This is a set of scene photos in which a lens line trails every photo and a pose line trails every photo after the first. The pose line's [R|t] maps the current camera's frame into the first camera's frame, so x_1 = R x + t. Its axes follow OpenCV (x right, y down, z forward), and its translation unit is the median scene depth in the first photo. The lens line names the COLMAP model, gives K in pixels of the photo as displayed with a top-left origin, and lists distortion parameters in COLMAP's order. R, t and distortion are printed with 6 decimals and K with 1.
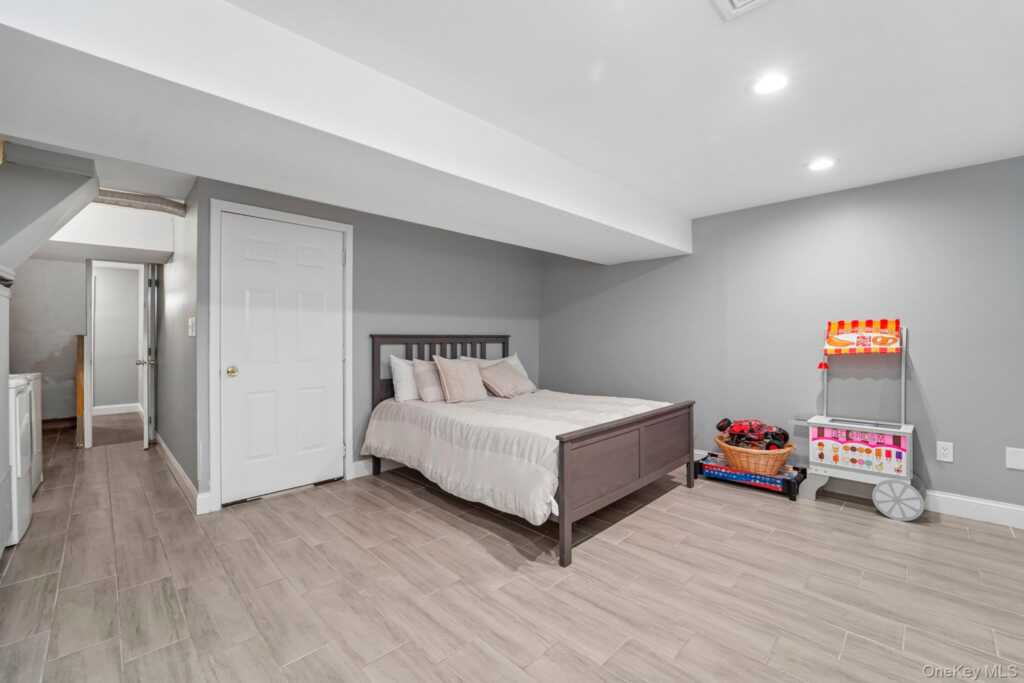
lens RADIAL K [[420.9, 0, 507.8], [0, 420.9, 337.4], [0, 0, 1]] dist [-0.013641, -0.001161]
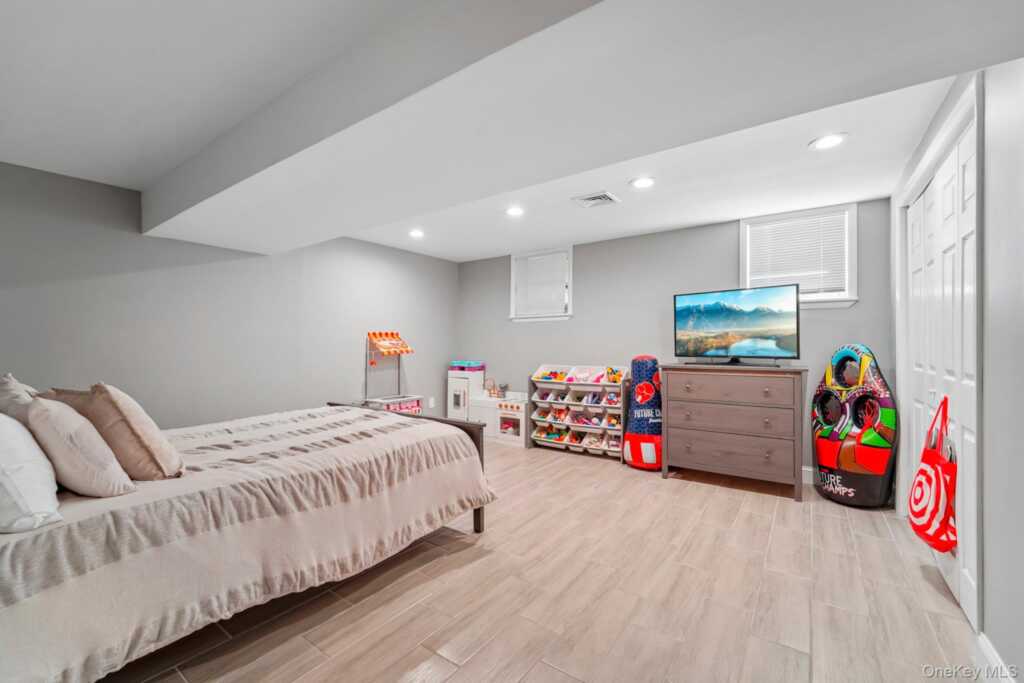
lens RADIAL K [[420.9, 0, 510.1], [0, 420.9, 342.1], [0, 0, 1]] dist [-0.013641, -0.001161]
pose [[-0.162579, 0.010264, 0.986642, -1.005843], [0.004361, 0.999944, -0.009684, 0.014952], [-0.986686, 0.002729, -0.162614, 1.046551]]
